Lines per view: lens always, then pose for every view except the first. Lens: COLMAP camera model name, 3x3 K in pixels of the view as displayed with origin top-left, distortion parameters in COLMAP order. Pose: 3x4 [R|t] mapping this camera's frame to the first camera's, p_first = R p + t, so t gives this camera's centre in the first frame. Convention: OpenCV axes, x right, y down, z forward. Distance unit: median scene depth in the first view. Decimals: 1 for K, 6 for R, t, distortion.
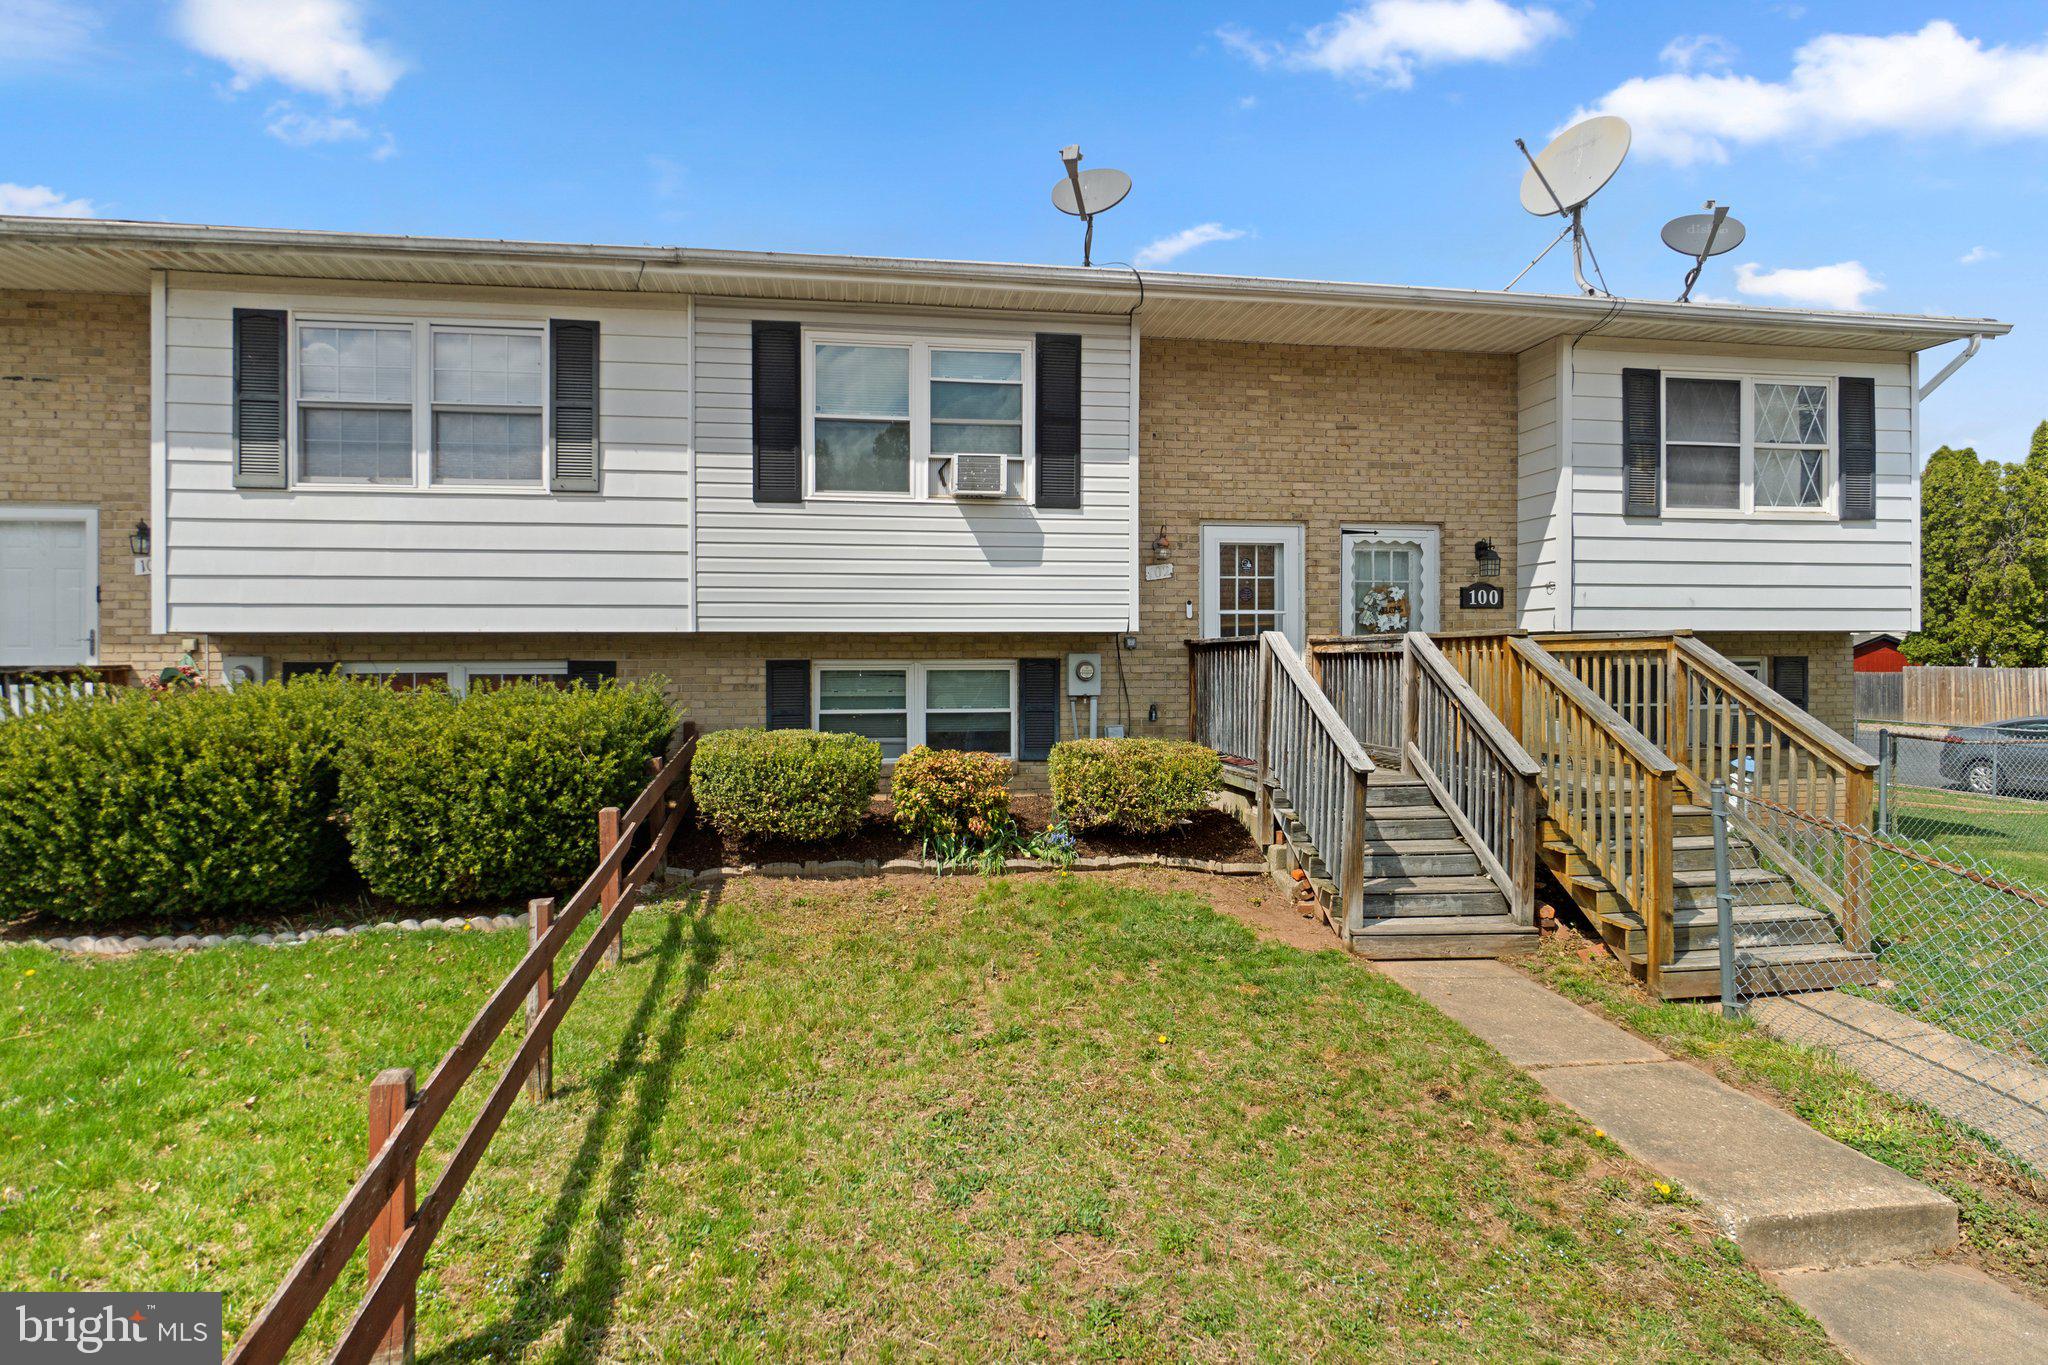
lens RADIAL K [[1056.8, 0, 1024.1], [0, 1056.8, 677.6], [0, 0, 1]] dist [-0.001128, -0.000534]
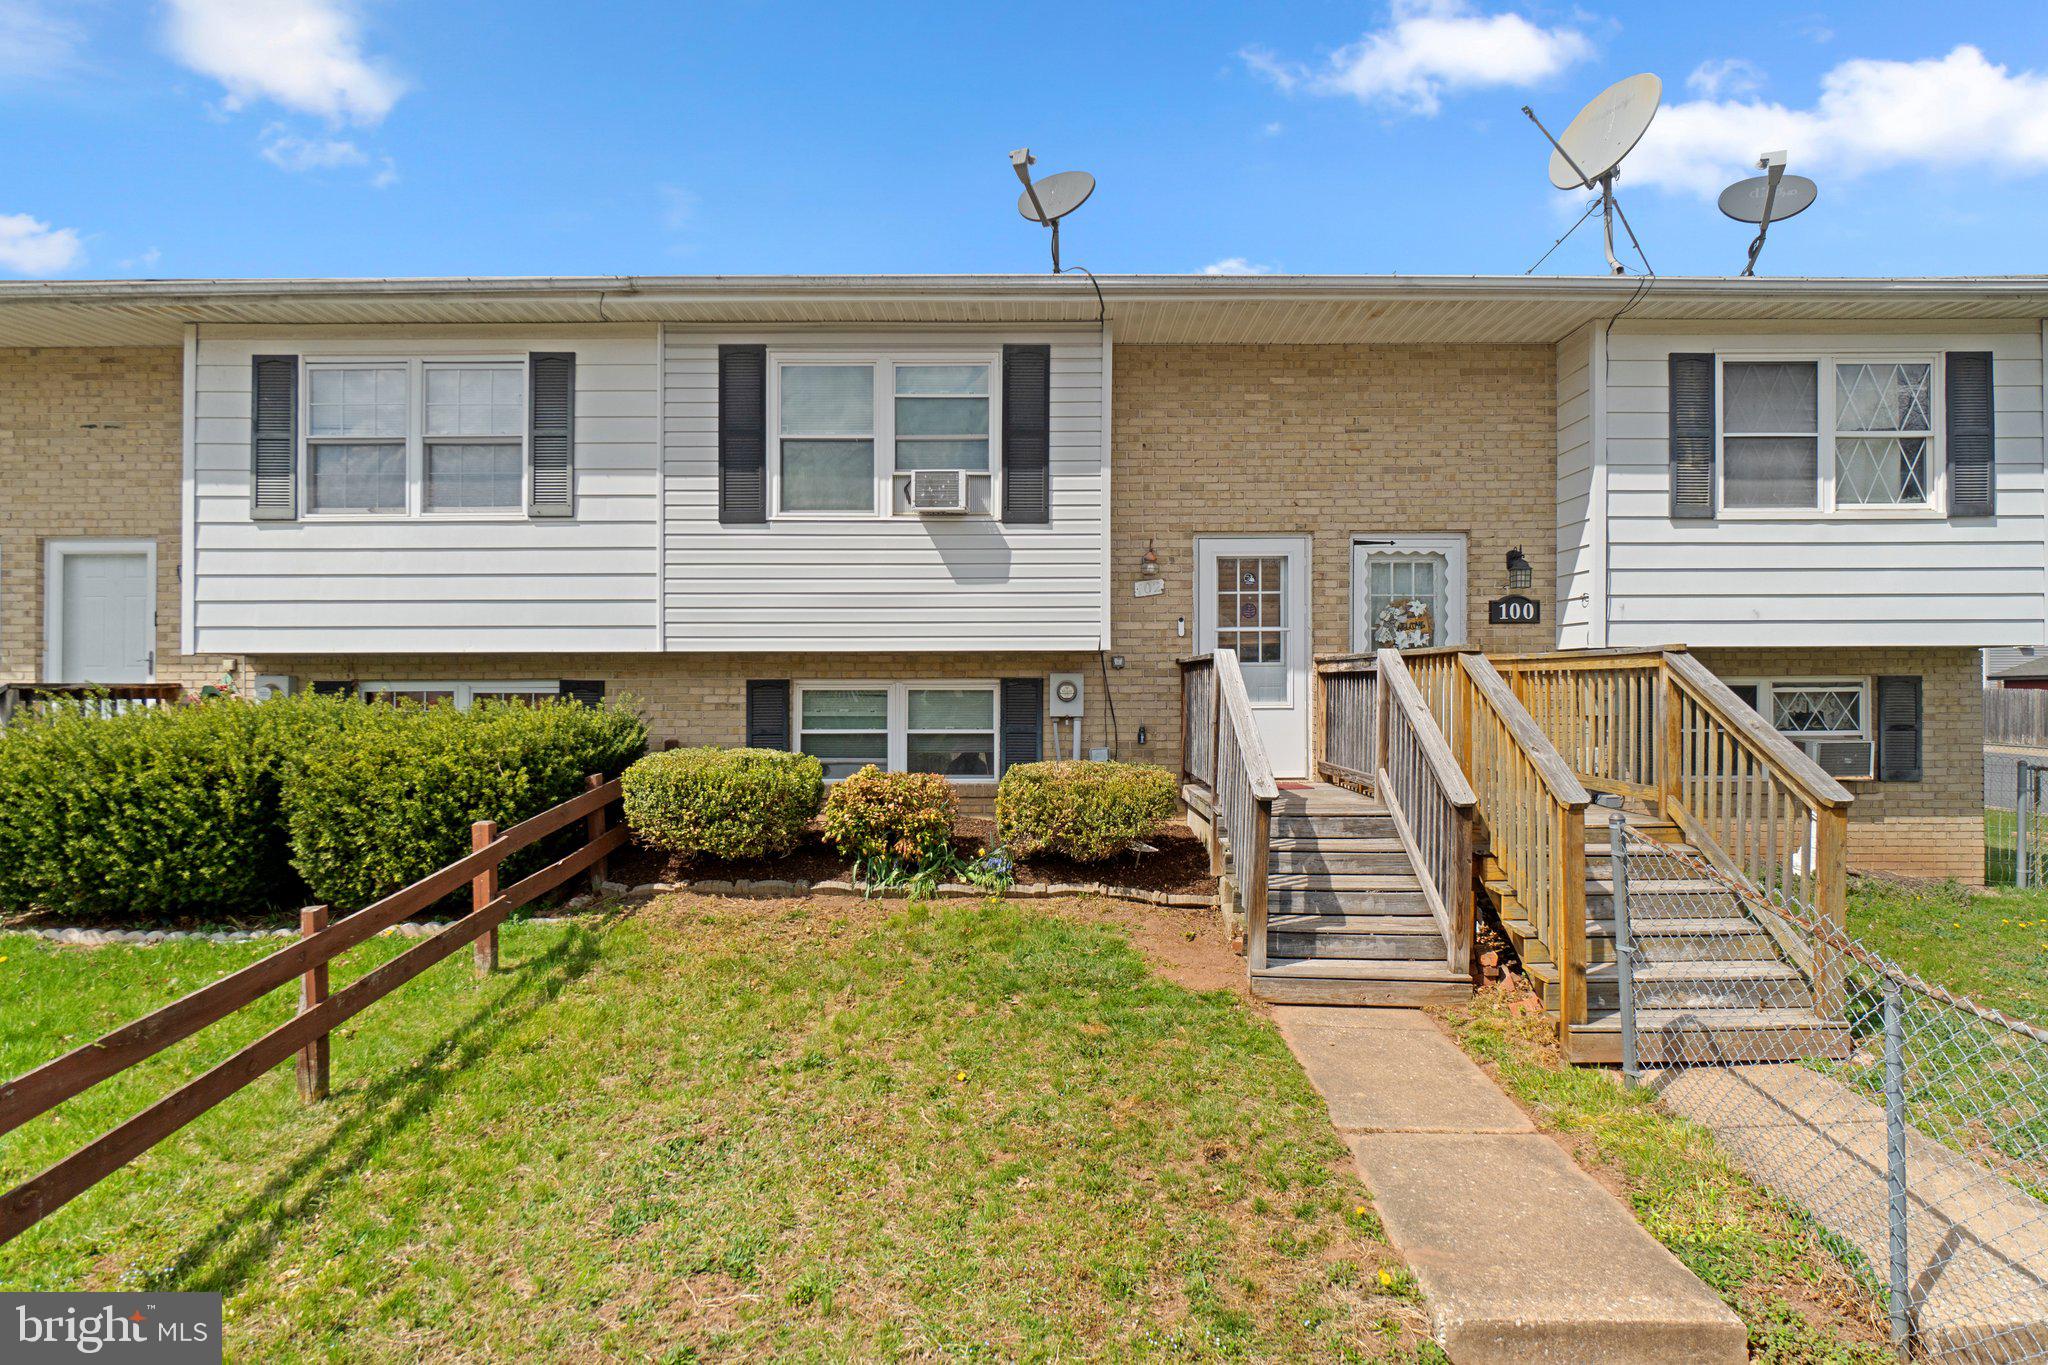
lens RADIAL K [[1069.6, 0, 1023.9], [0, 1069.6, 690.8], [0, 0, 1]] dist [-0.000257, -0.000172]
pose [[0.988694, 0.002185, -0.149931, 0.188701], [-0.003556, 0.999954, -0.008880, 0.002528], [0.149904, 0.009313, 0.988657, 0.031655]]
